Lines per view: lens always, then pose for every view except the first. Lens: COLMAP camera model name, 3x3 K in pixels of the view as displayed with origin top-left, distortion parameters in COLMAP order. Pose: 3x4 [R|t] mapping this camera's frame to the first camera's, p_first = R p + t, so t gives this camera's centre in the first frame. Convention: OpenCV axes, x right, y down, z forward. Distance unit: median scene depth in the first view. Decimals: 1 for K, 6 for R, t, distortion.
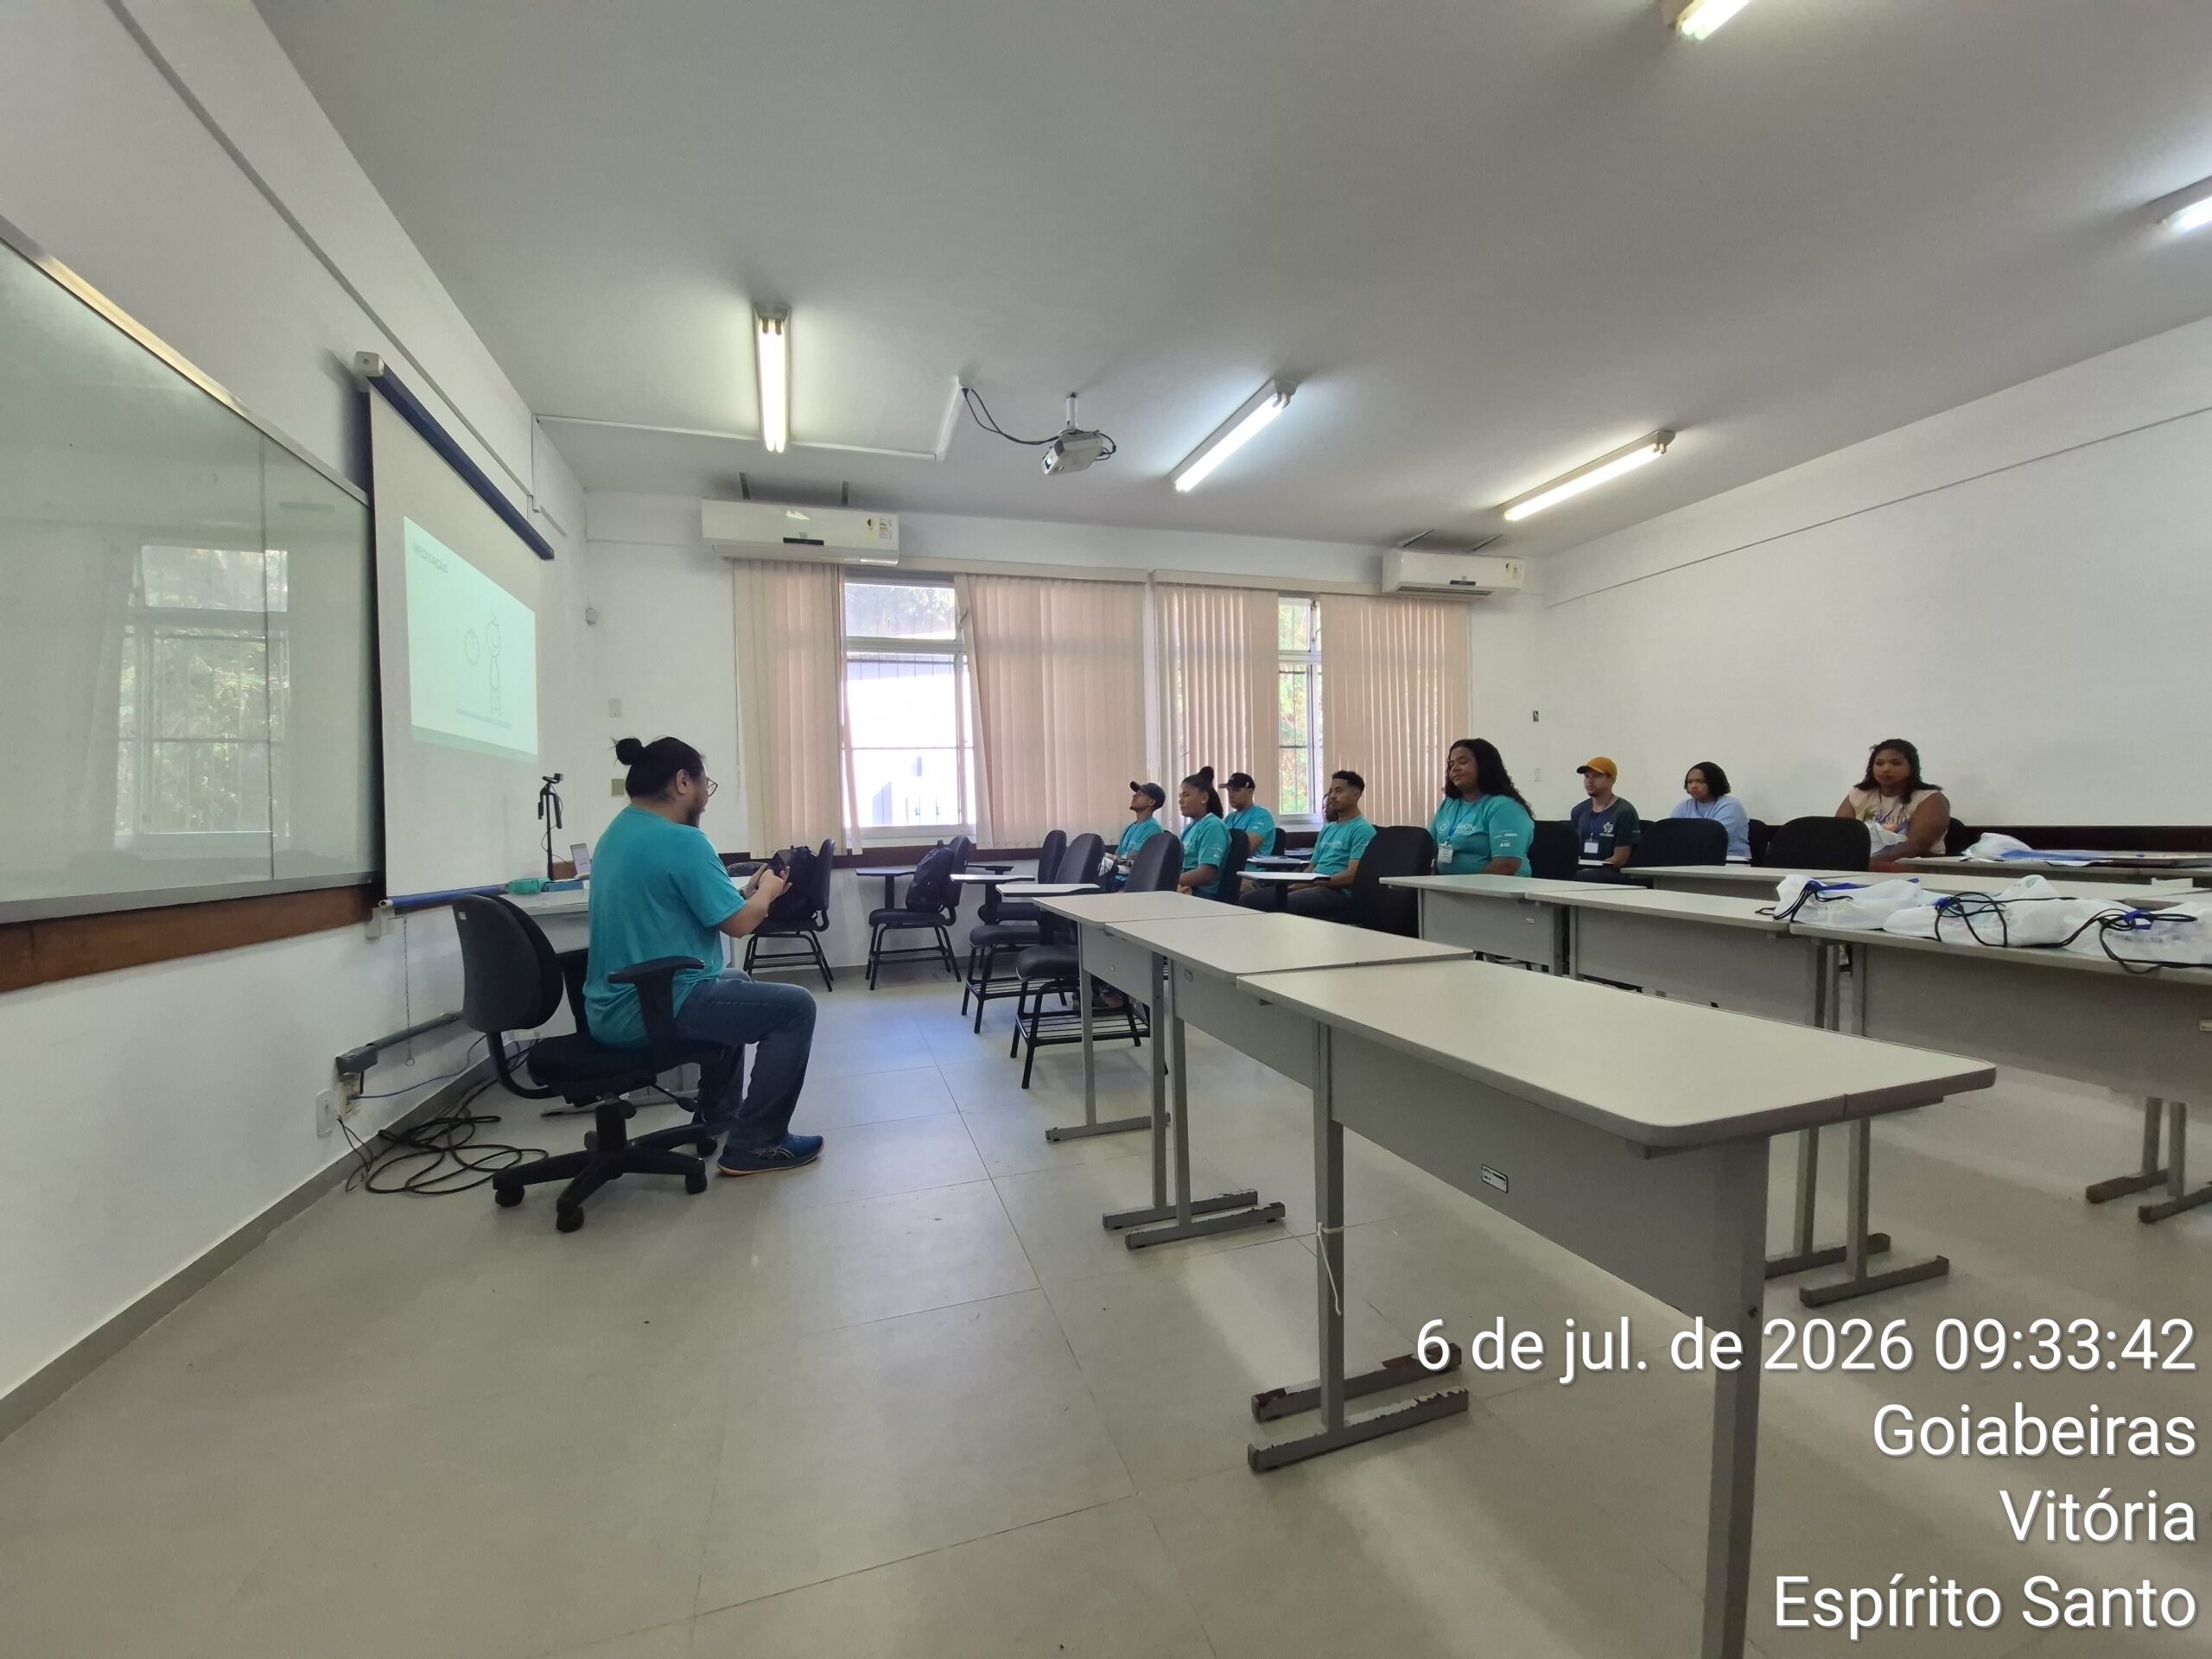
lens RADIAL K [[871.6, 0, 1111.1], [0, 871.6, 839.7], [0, 0, 1]] dist [-0.007774, -0.005761]
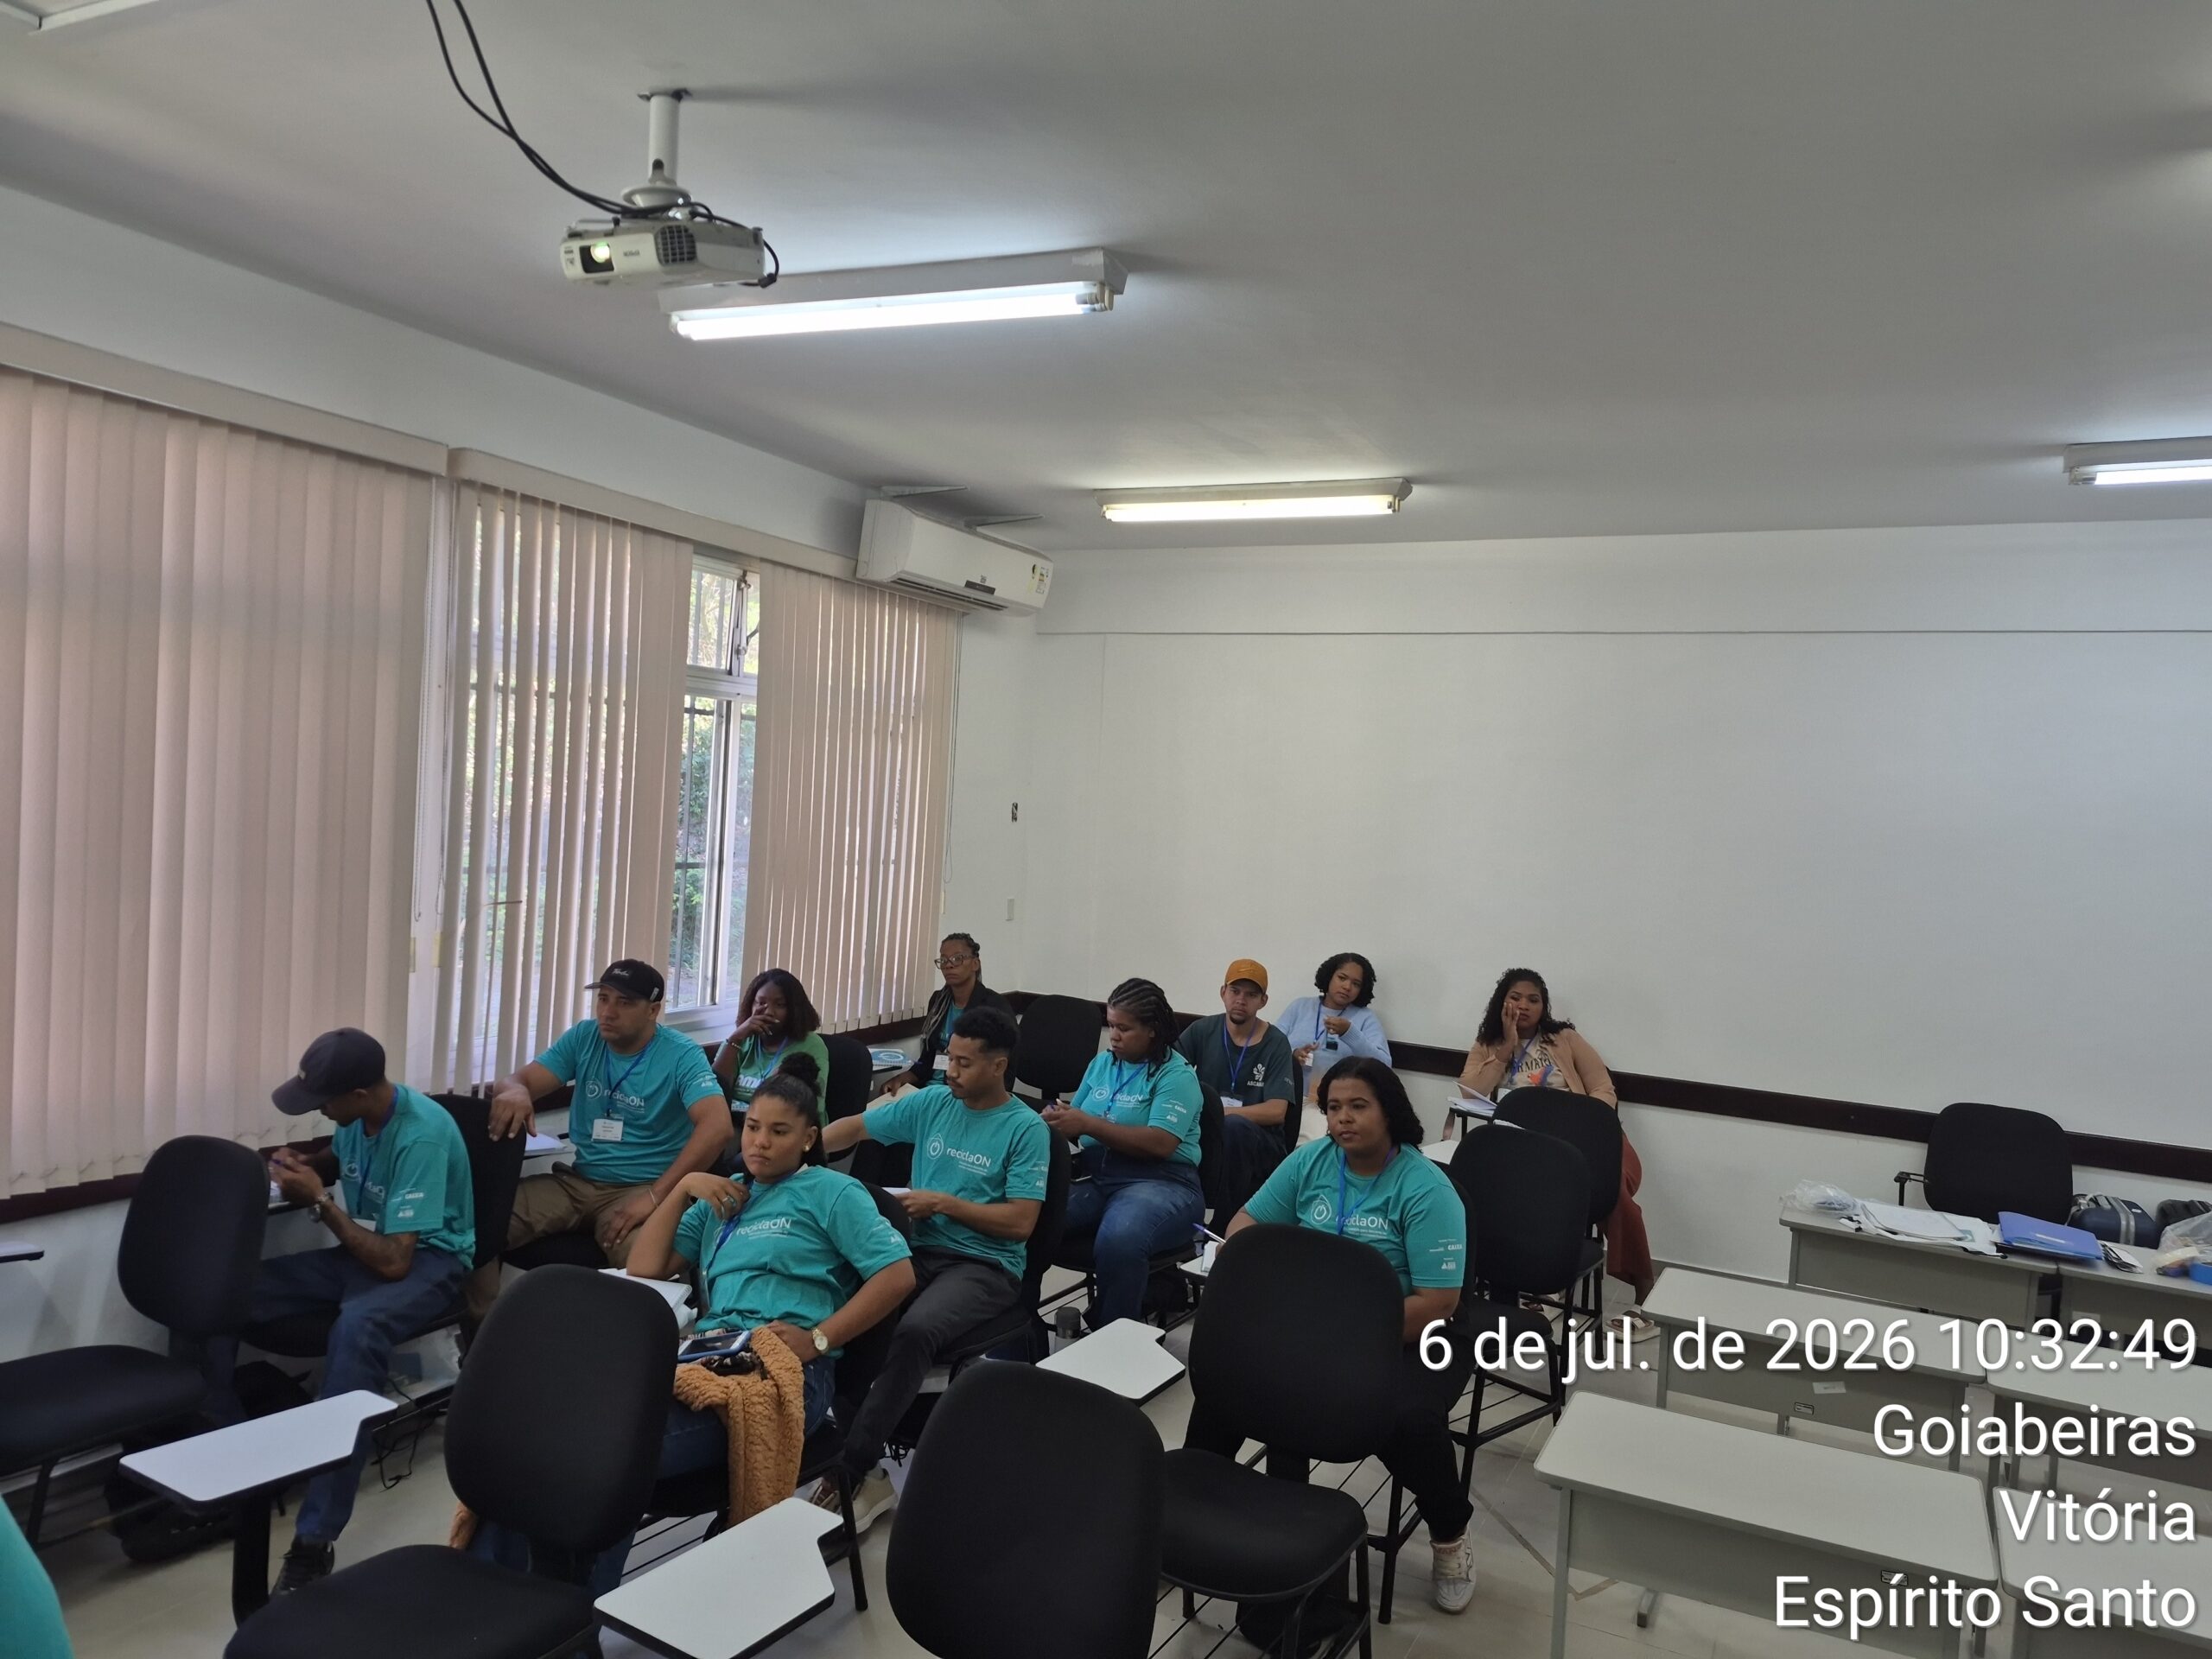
lens RADIAL K [[1533.5, 0, 1097.4], [0, 1533.5, 834.1], [0, 0, 1]] dist [0.048207, -0.032938]
pose [[0.687820, 0.049807, 0.724170, -0.262189], [-0.060098, 0.998125, -0.011568, -0.139370], [-0.723389, -0.035565, 0.689524, 0.280741]]
